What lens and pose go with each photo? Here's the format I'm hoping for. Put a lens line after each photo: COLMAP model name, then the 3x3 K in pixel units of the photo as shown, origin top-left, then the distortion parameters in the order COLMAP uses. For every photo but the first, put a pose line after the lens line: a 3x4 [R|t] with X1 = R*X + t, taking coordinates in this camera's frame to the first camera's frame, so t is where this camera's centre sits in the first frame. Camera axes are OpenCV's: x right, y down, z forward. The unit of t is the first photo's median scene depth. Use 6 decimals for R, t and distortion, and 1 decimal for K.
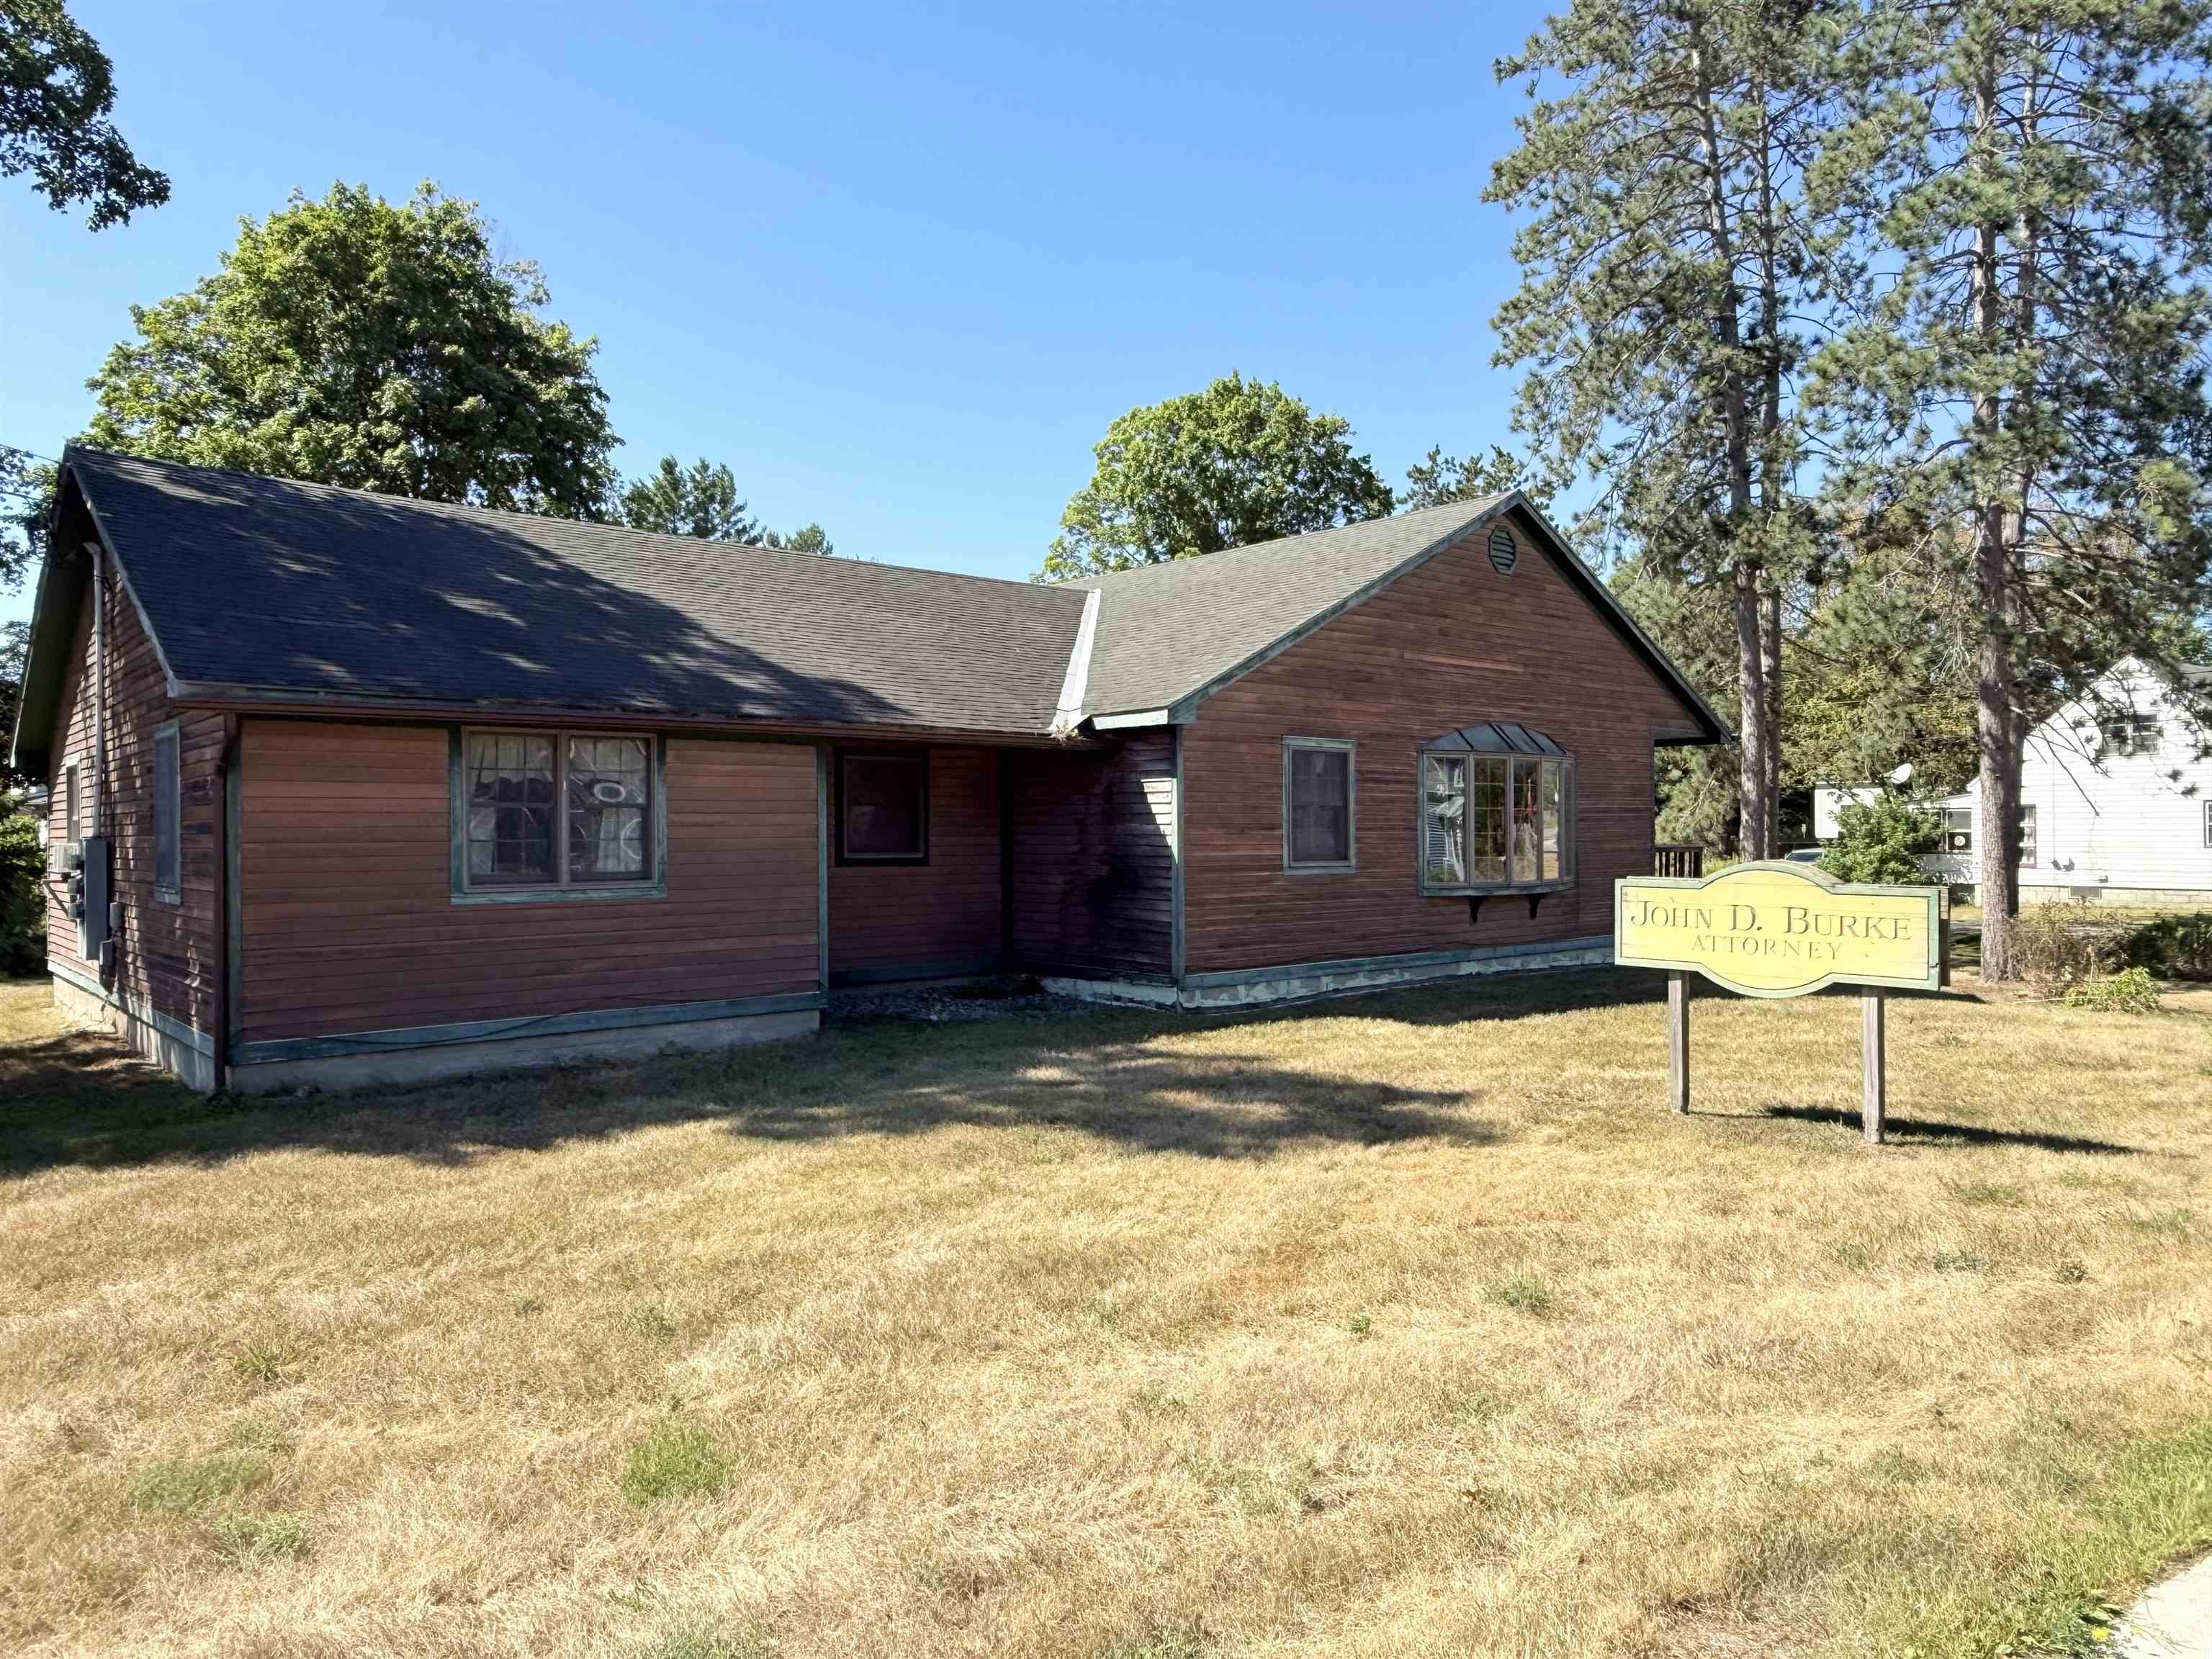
lens RADIAL K [[1458.1, 0, 1101.5], [0, 1458.1, 832.6], [0, 0, 1]] dist [0.010937, 0.000679]
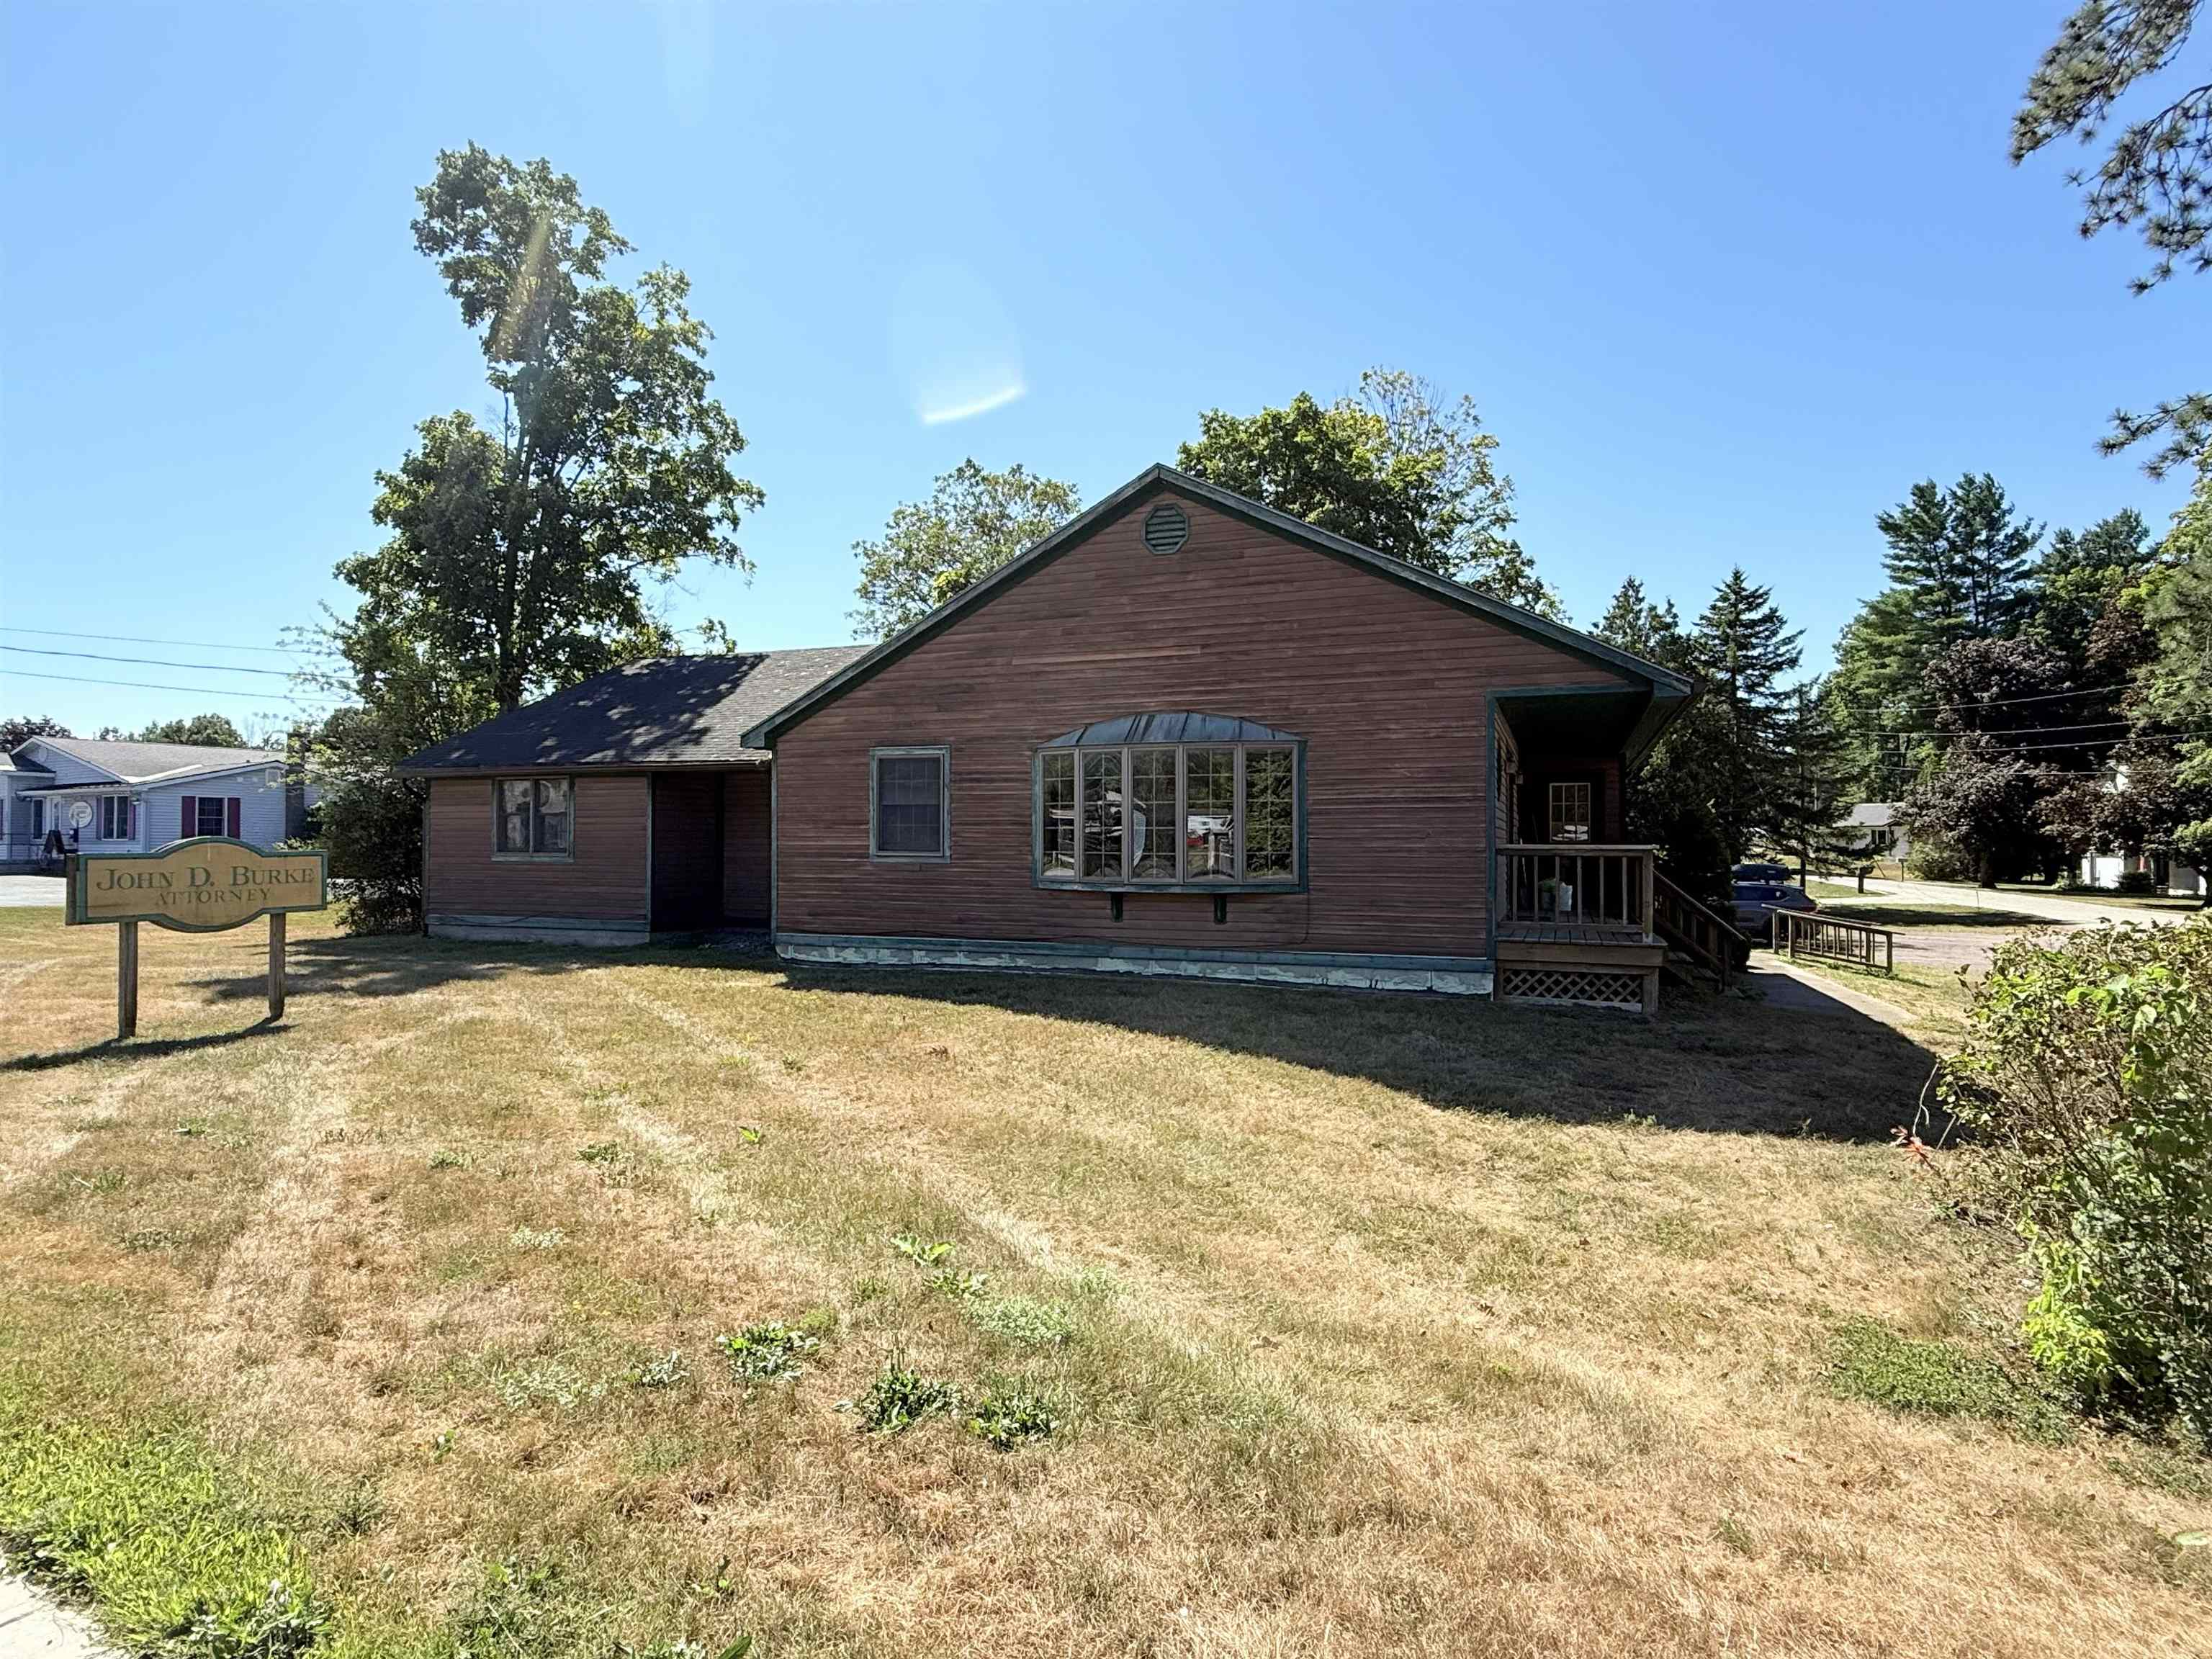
lens RADIAL K [[1181.5, 0, 1100.2], [0, 1181.5, 826.4], [0, 0, 1]] dist [0.018860, 0.002361]
pose [[0.456575, -0.012663, -0.889595, 1.052776], [-0.008180, 0.999797, -0.018430, 0.015635], [0.889647, 0.015692, 0.456379, 0.689639]]
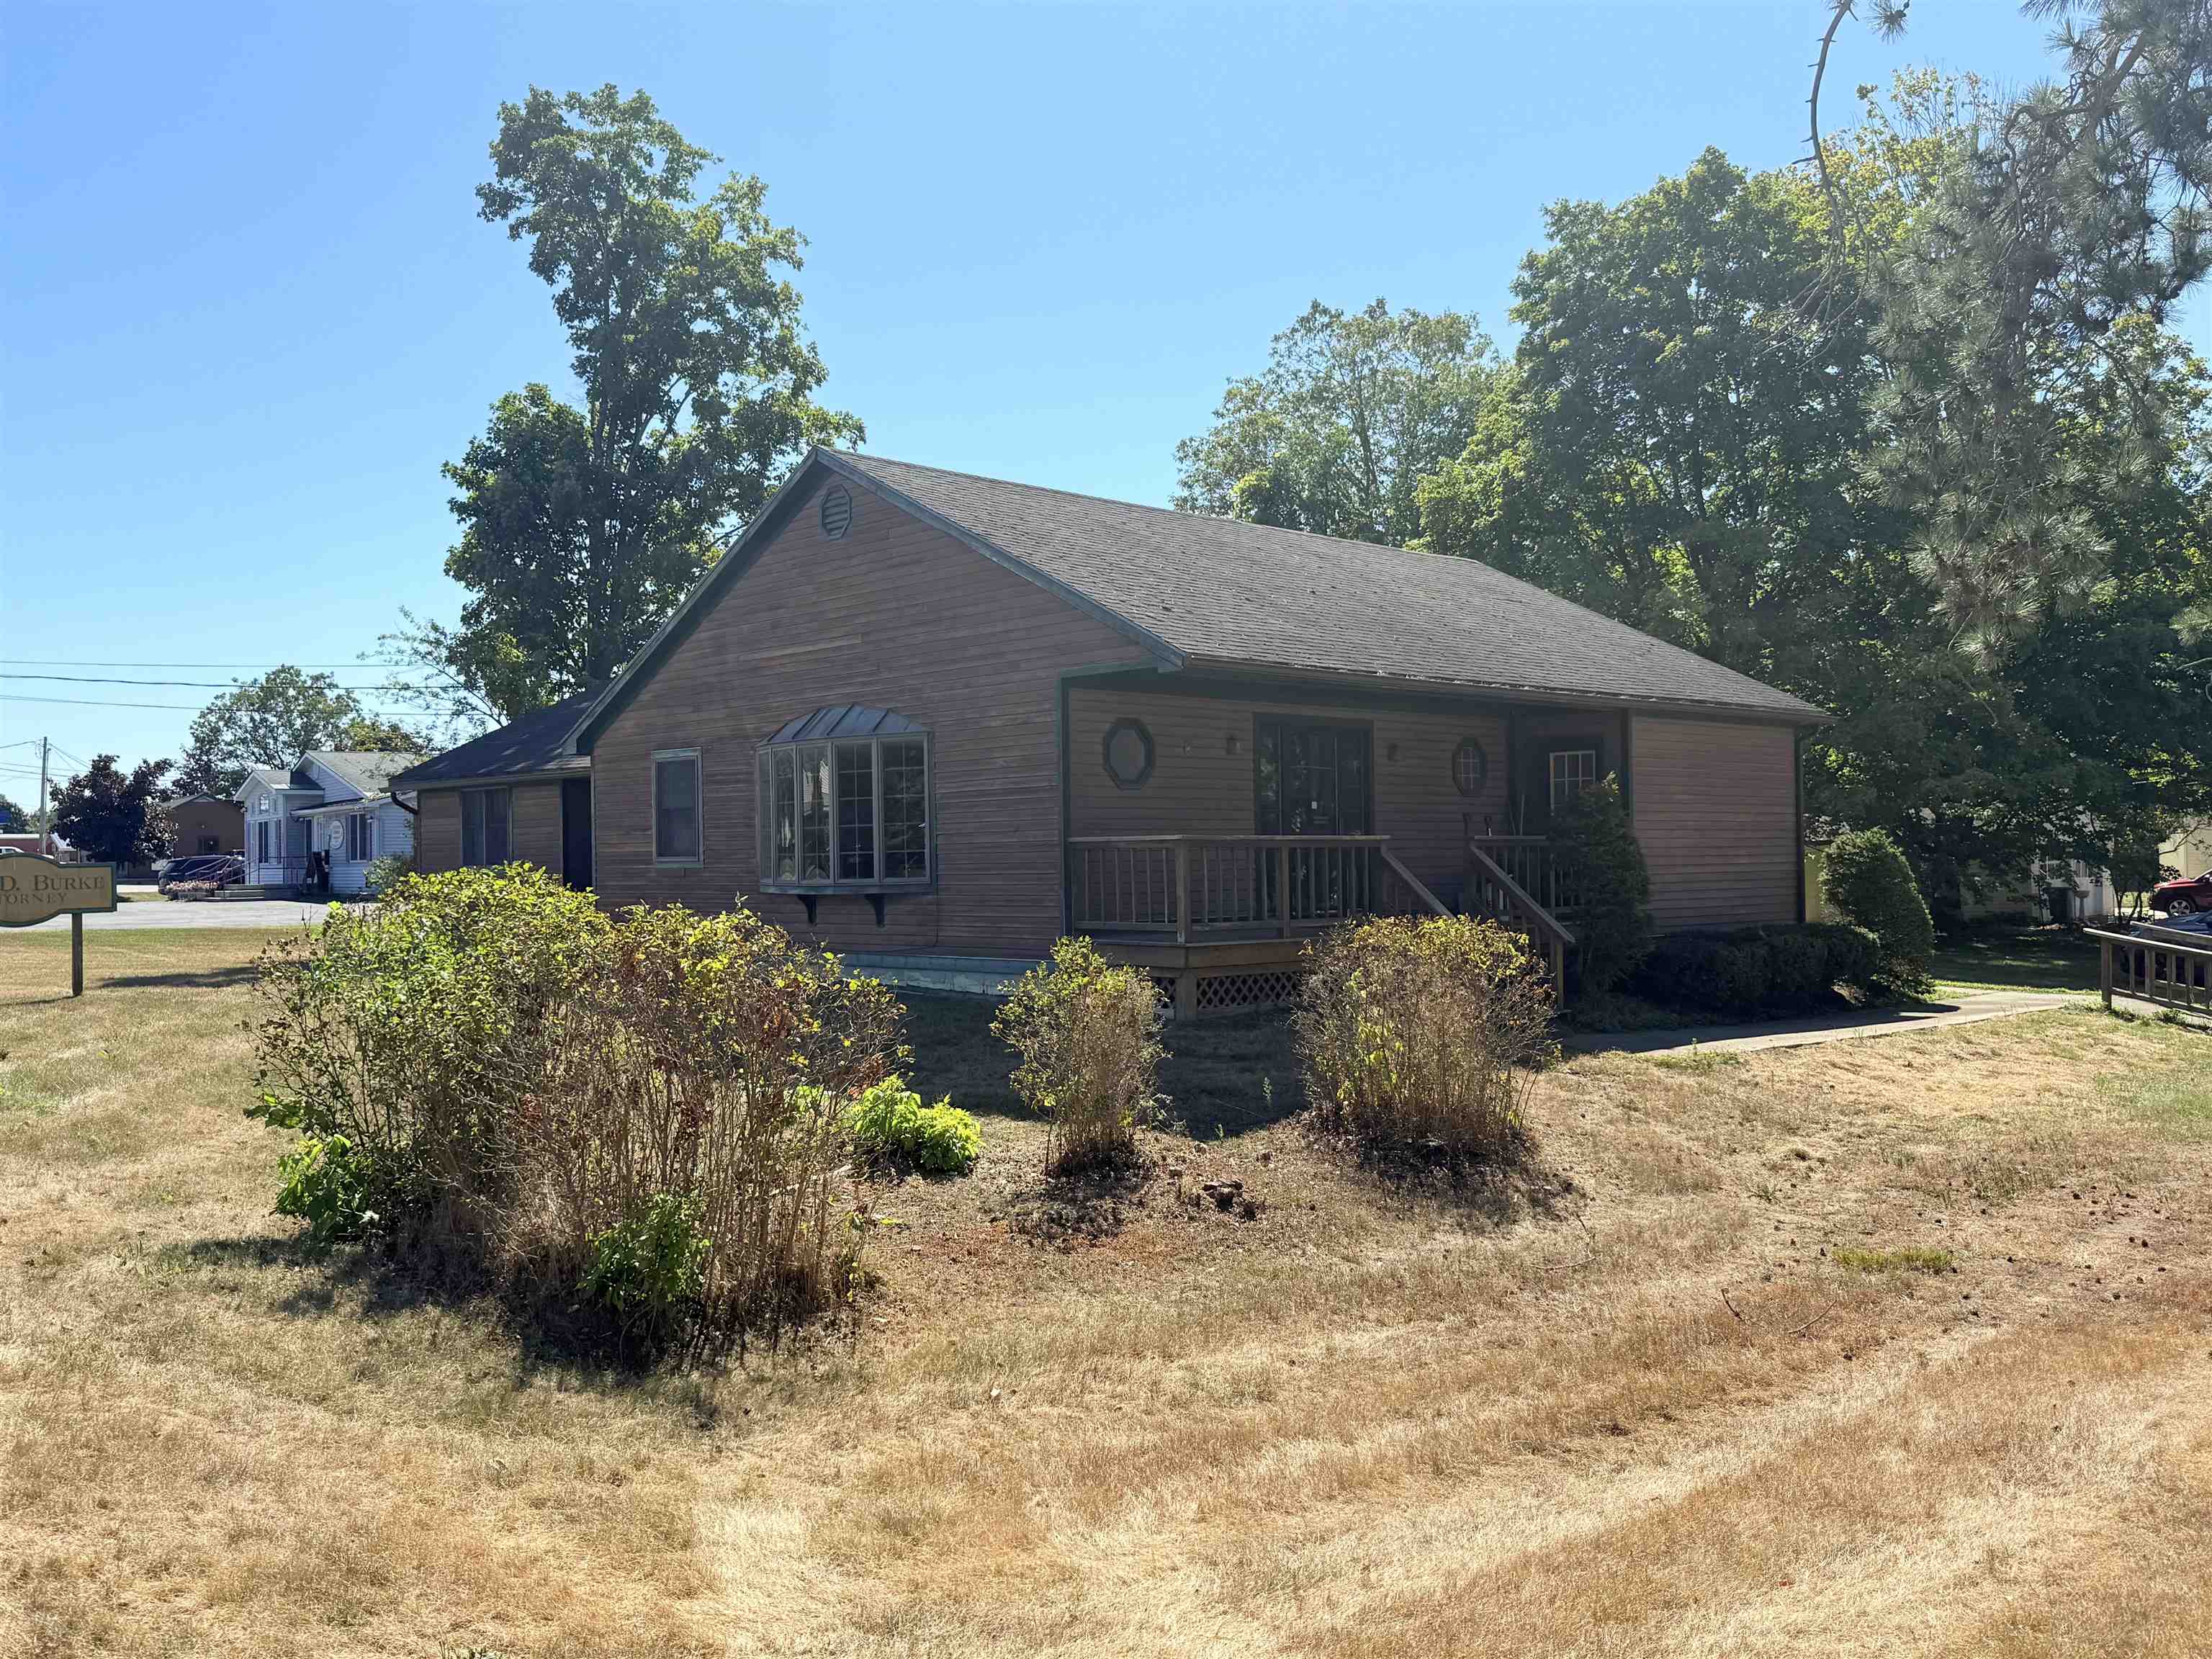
lens RADIAL K [[1891.8, 0, 1107.4], [0, 1891.8, 835.6], [0, 0, 1]] dist [0.075467, -0.008367]
pose [[0.051439, -0.014057, -0.998577, 1.626647], [0.007361, 0.999879, -0.013696, 0.025781], [0.998649, -0.006646, 0.051536, 1.239453]]
